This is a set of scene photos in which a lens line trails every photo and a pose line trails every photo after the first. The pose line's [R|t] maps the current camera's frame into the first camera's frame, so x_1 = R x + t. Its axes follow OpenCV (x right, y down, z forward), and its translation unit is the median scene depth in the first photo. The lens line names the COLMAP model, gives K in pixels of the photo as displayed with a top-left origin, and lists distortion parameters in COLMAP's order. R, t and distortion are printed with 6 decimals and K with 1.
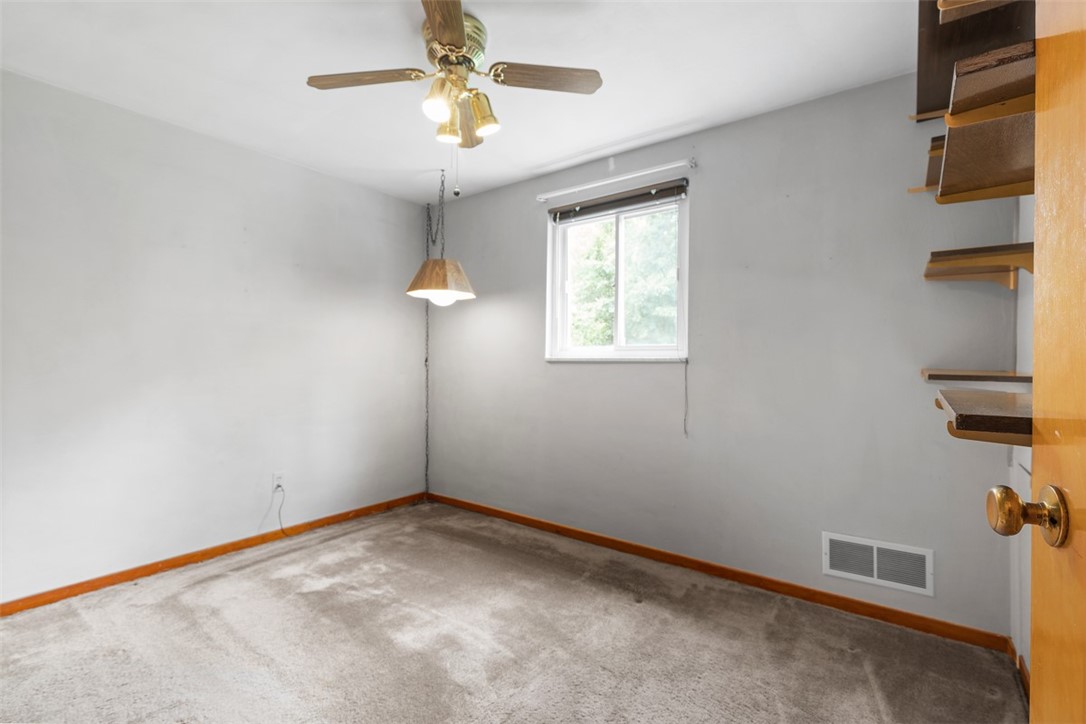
lens RADIAL K [[494.3, 0, 543.8], [0, 494.3, 360.2], [0, 0, 1]] dist [0.008110, -0.001292]
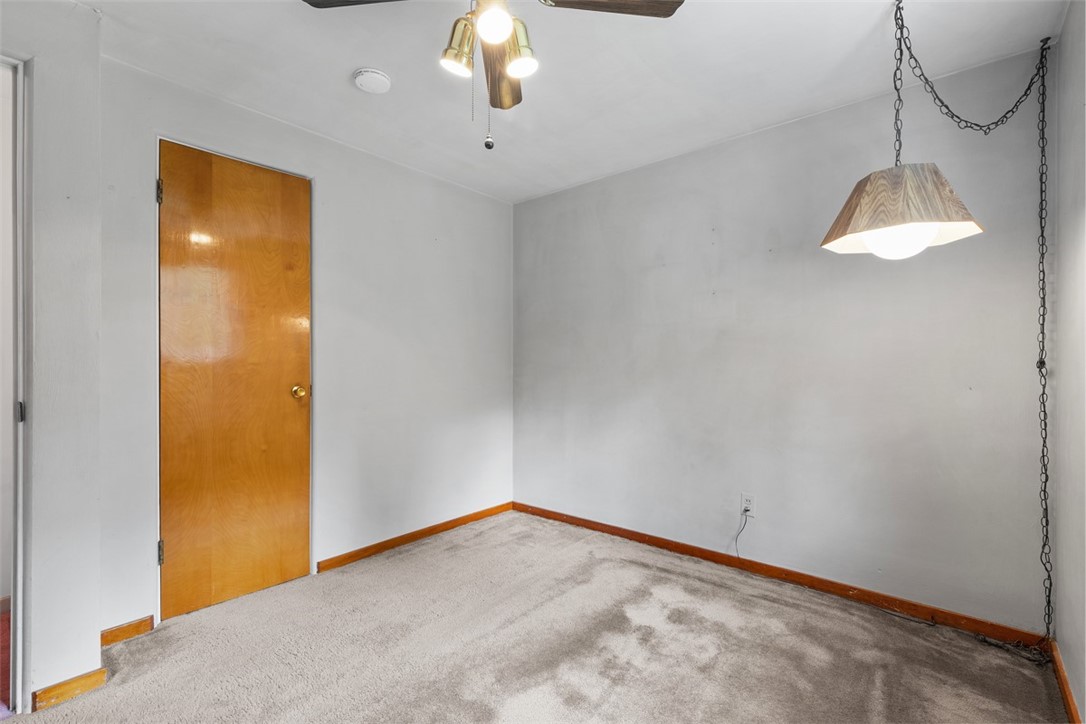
lens RADIAL K [[494.3, 0, 543.5], [0, 494.3, 365.5], [0, 0, 1]] dist [0.008110, -0.001292]
pose [[-0.063178, -0.000199, -0.998002, 0.416578], [0.000019, 1.000000, -0.000201, 0.002370], [0.998002, -0.000032, -0.063178, 0.826209]]
